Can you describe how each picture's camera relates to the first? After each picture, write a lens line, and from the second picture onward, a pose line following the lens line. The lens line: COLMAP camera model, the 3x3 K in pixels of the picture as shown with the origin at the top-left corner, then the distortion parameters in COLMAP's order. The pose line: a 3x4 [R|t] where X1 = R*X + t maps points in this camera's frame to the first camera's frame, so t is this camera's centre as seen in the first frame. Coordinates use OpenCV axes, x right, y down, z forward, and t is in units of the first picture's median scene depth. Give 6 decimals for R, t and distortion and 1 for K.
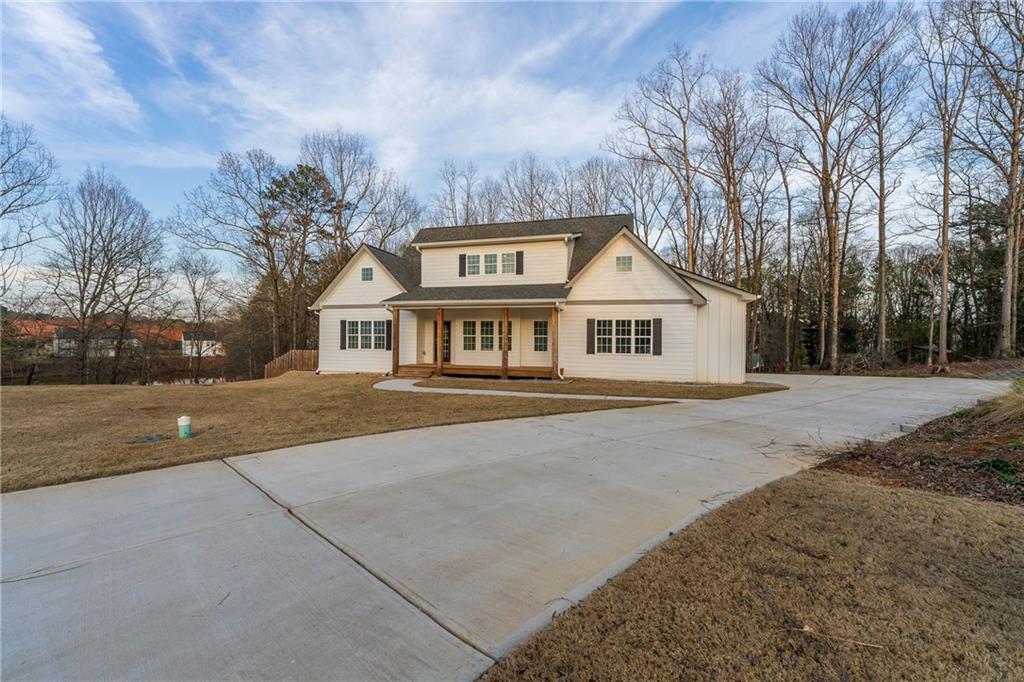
lens RADIAL K [[415.0, 0, 516.4], [0, 415.0, 350.6], [0, 0, 1]] dist [-0.009168, -0.000279]
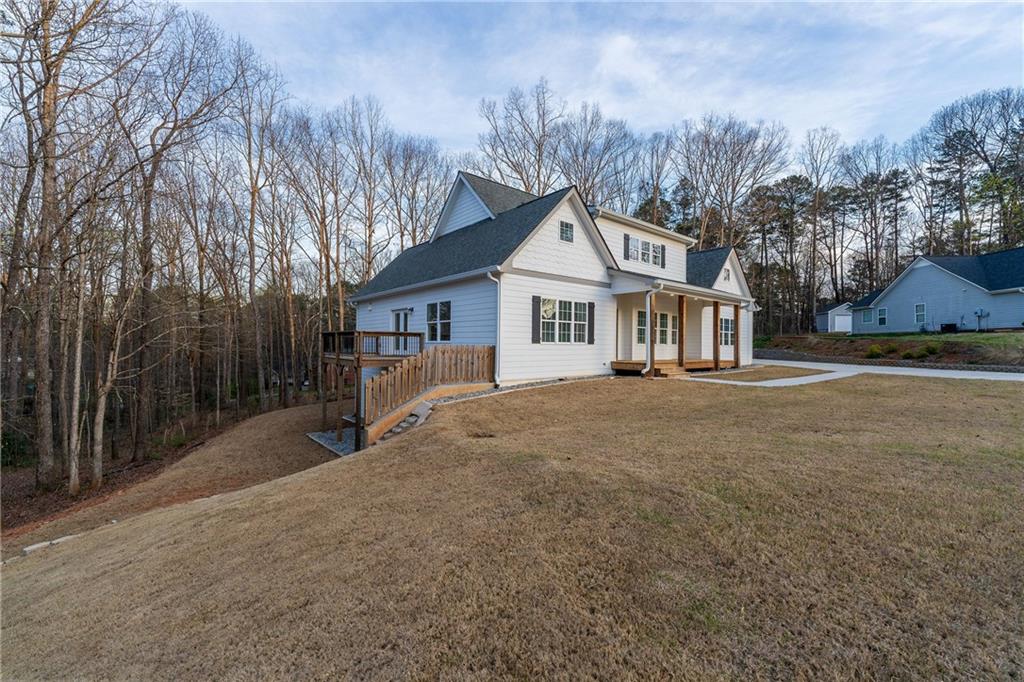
lens RADIAL K [[416.1, 0, 512.0], [0, 416.1, 341.0], [0, 0, 1]] dist [-0.000520, 0.000076]
pose [[0.558275, -0.003271, 0.829650, -0.994817], [-0.004992, 0.999961, 0.007302, -0.010646], [-0.829641, -0.008218, 0.558236, 0.706298]]
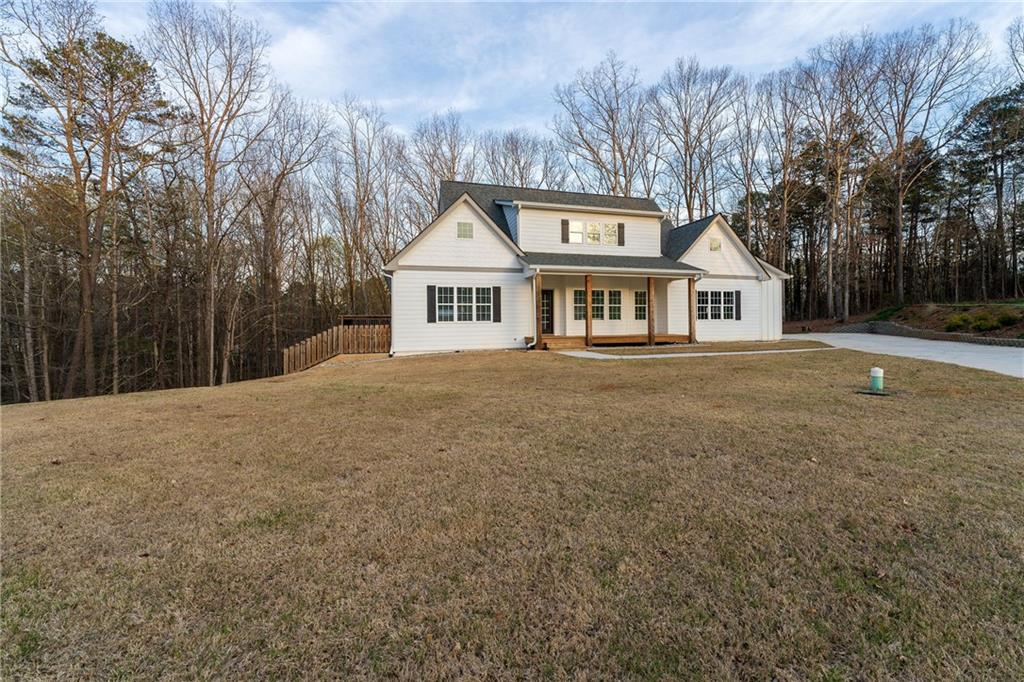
lens RADIAL K [[431.3, 0, 541.1], [0, 431.3, 320.1], [0, 0, 1]] dist [0.000738, 0.000010]
pose [[0.829060, -0.022359, 0.558713, -0.731718], [0.020013, 0.999747, 0.010312, -0.012176], [-0.558802, 0.002632, 0.829297, 0.208580]]
